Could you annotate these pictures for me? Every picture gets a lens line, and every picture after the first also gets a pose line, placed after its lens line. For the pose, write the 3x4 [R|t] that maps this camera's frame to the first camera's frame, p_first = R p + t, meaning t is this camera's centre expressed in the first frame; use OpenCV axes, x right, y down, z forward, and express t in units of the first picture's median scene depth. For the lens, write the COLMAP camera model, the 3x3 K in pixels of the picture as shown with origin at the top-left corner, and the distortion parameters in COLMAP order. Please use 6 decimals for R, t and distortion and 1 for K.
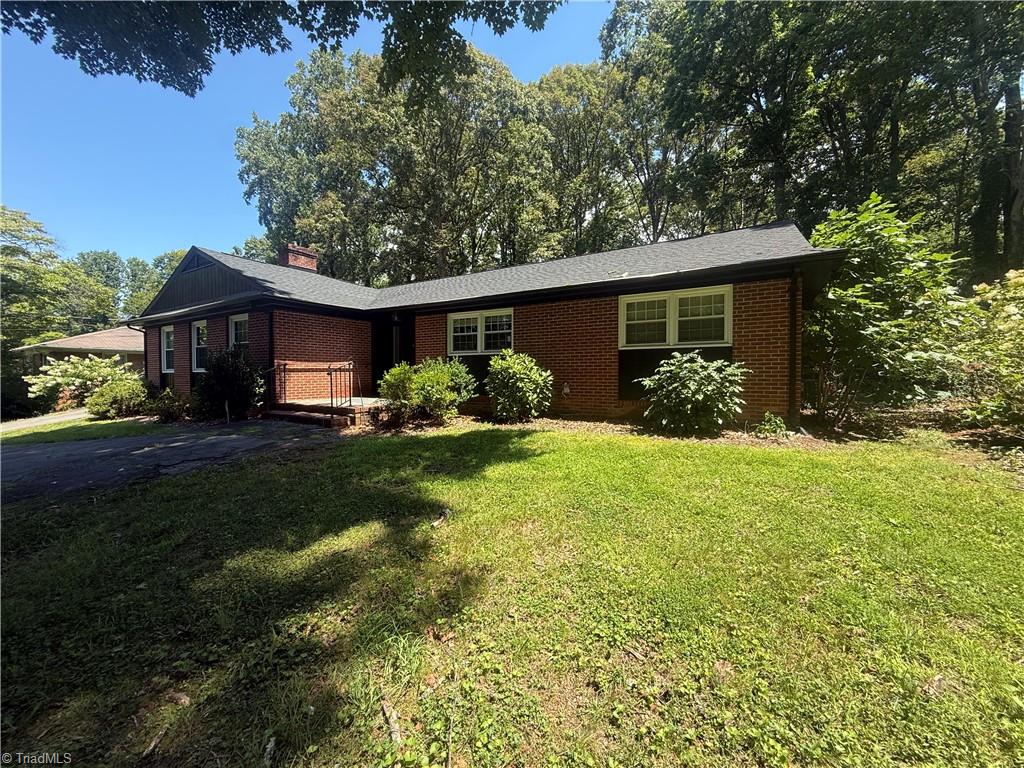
lens RADIAL K [[410.4, 0, 512.0], [0, 410.4, 384.0], [0, 0, 1]] dist [-0.001027, -0.000052]
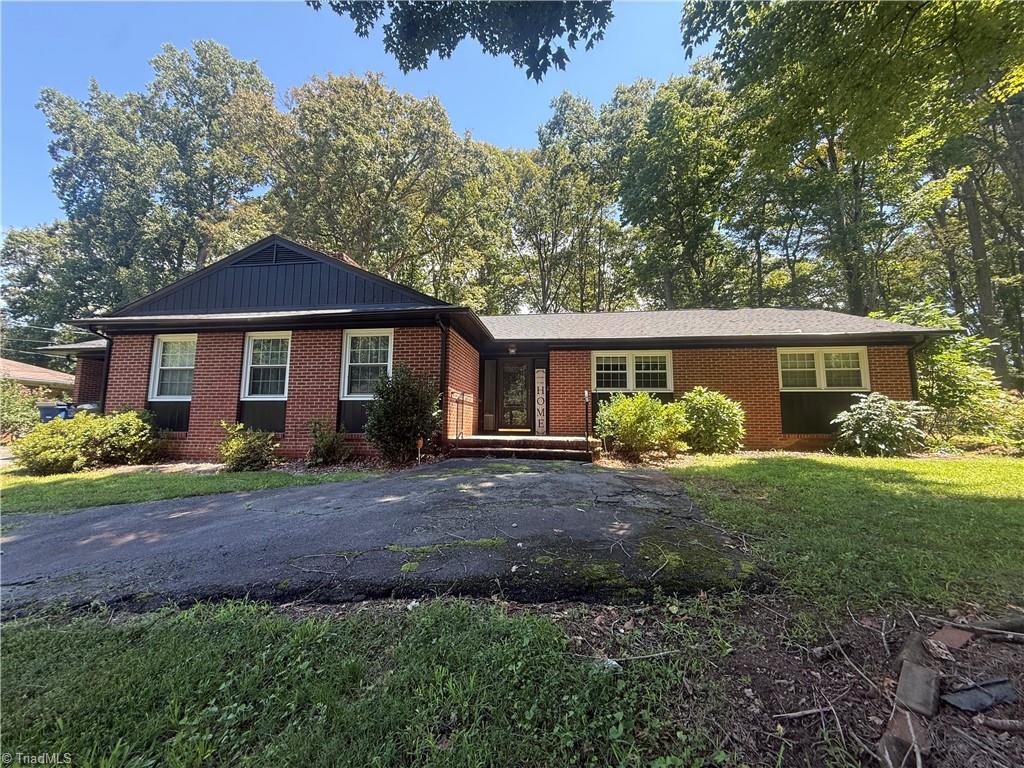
lens RADIAL K [[403.9, 0, 512.0], [0, 403.9, 384.0], [0, 0, 1]] dist [-0.001783, 0.000025]
pose [[0.912700, 0.053505, 0.405112, -0.761035], [-0.001083, 0.991704, -0.128540, 0.037958], [-0.408628, 0.116879, 0.905186, 0.204288]]
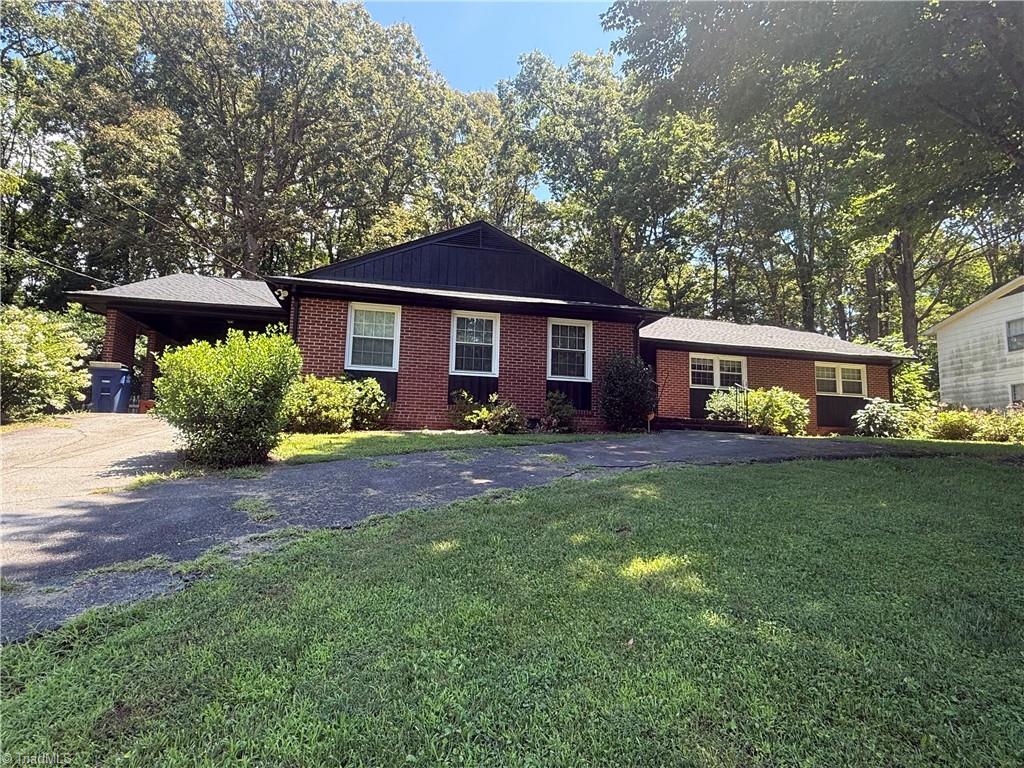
lens RADIAL K [[559.1, 0, 512.0], [0, 559.1, 384.0], [0, 0, 1]] dist [-0.001878, -0.000560]
pose [[0.712695, 0.106311, 0.693371, -1.684821], [-0.011227, 0.990051, -0.140259, 0.155015], [-0.701384, 0.092178, 0.706798, 0.243753]]
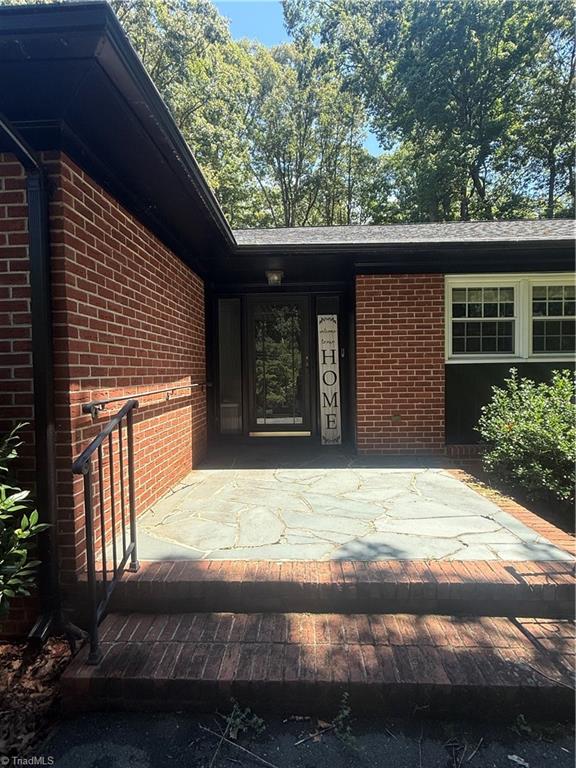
lens RADIAL K [[380.8, 0, 288.0], [0, 380.8, 384.0], [0, 0, 1]] dist [-0.003519, -0.000891]
pose [[0.872202, -0.028700, 0.488303, -0.554104], [0.025055, 0.999588, 0.013997, -0.058532], [-0.488504, 0.000026, 0.872562, 0.736289]]
